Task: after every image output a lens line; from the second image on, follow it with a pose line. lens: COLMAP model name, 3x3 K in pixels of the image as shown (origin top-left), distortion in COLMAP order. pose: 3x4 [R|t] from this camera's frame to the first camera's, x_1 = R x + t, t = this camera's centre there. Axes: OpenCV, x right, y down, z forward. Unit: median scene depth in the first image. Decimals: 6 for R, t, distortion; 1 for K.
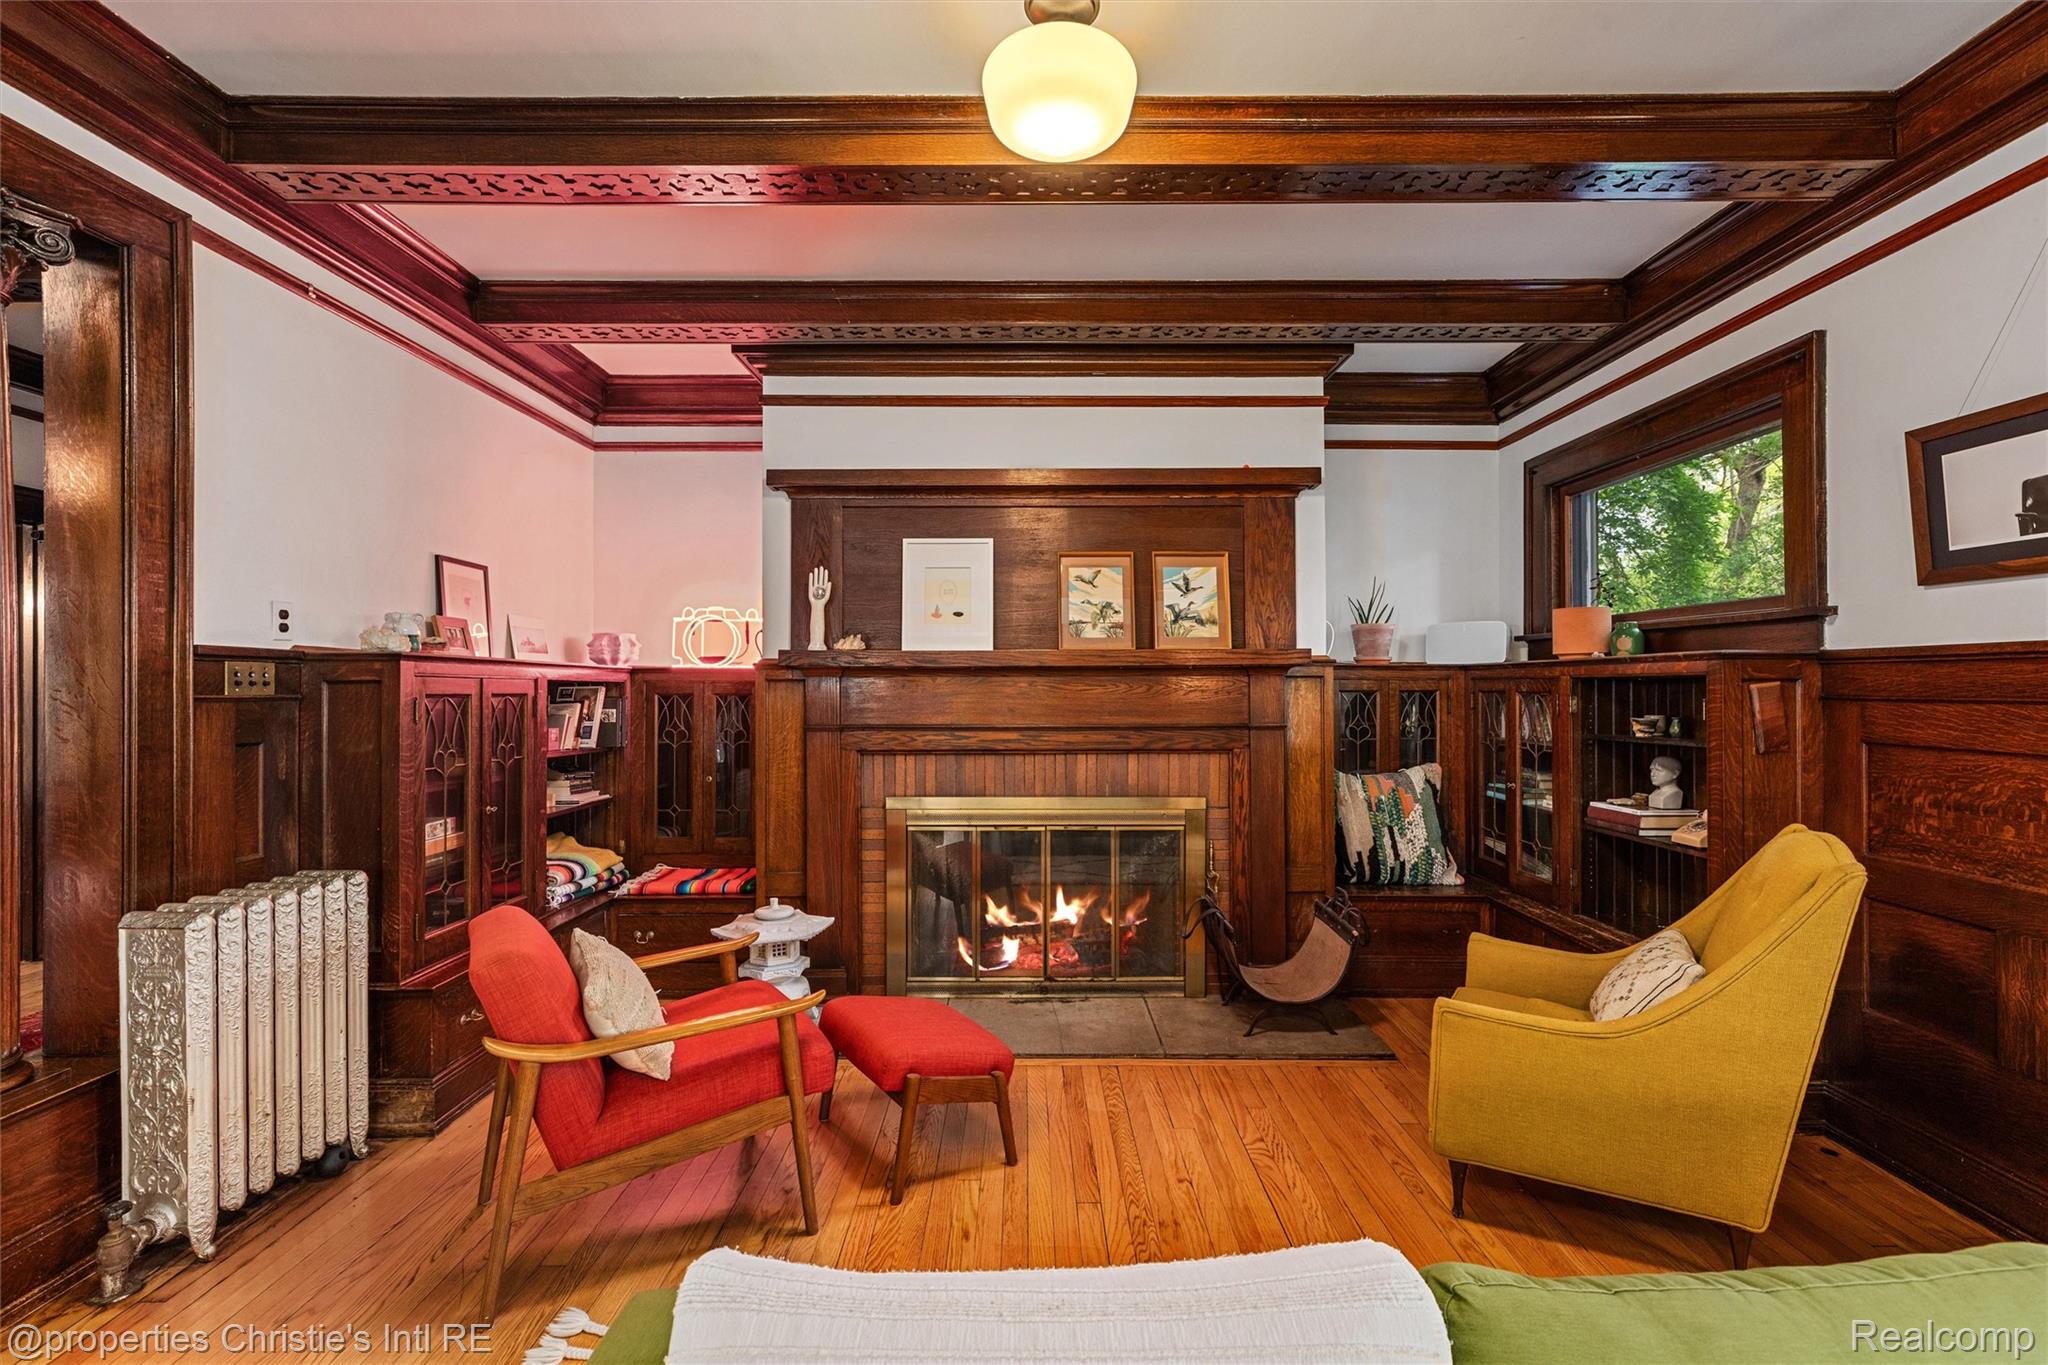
lens RADIAL K [[921.5, 0, 1020.7], [0, 921.5, 677.5], [0, 0, 1]] dist [0.010108, 0.000104]
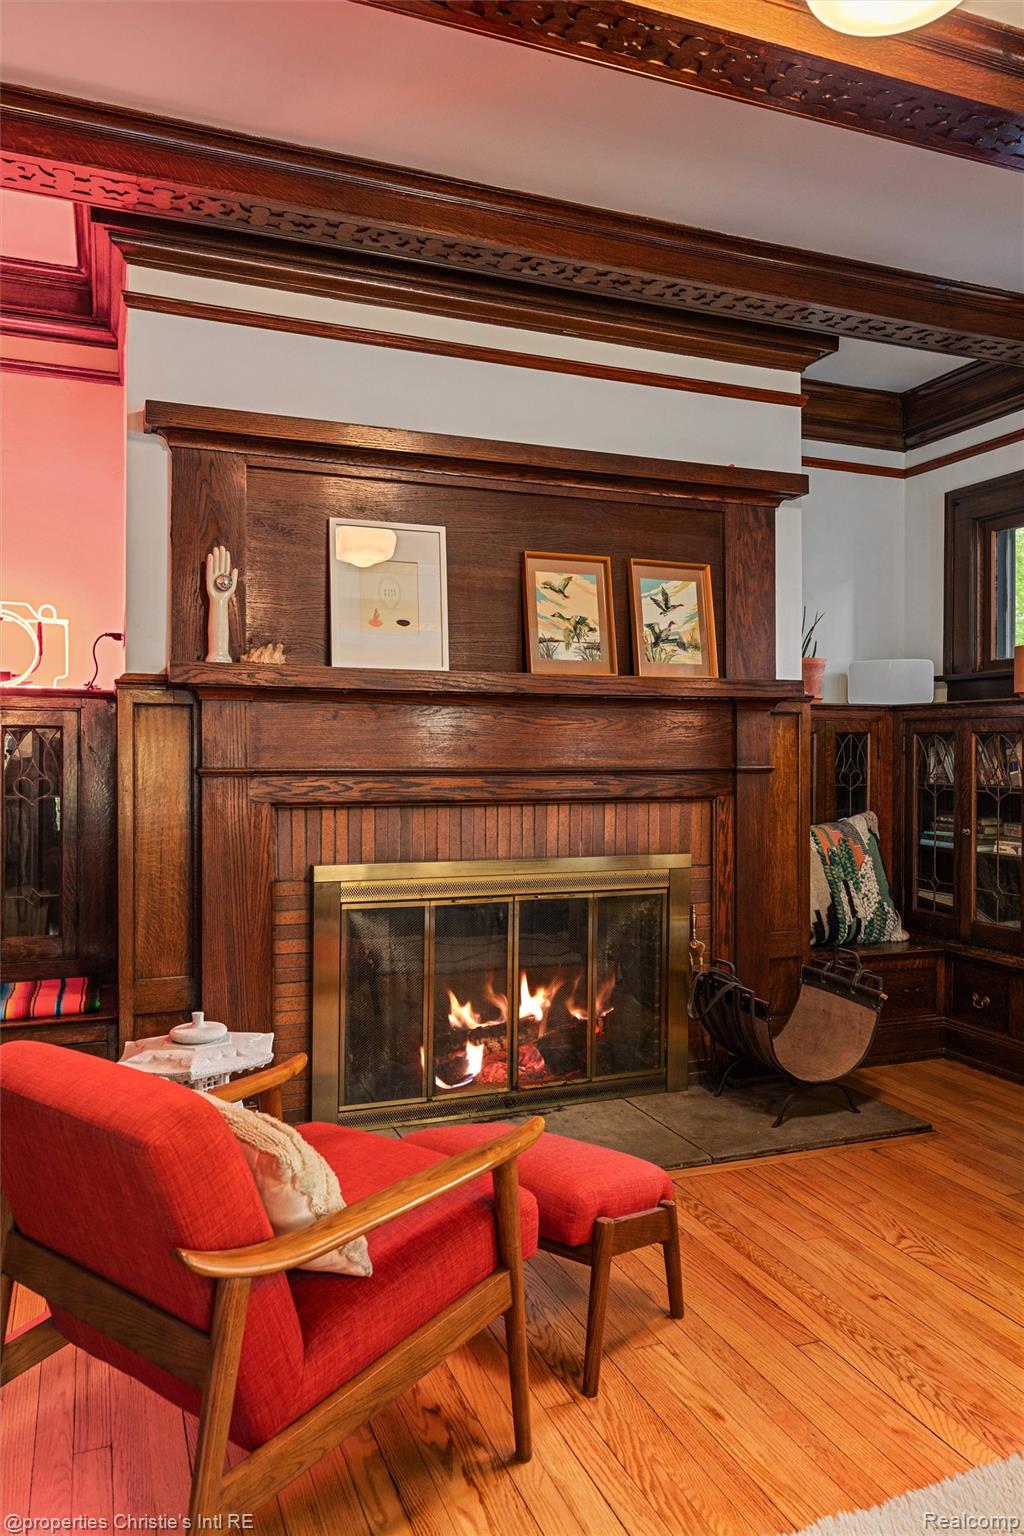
lens RADIAL K [[1095.2, 0, 514.4], [0, 1095.2, 749.5], [0, 0, 1]] dist [0.006580, 0.002333]
pose [[0.930804, 0.005111, 0.365482, -0.313391], [-0.009819, 0.999891, 0.011023, 0.024820], [-0.365386, -0.013849, 0.930753, 0.125366]]
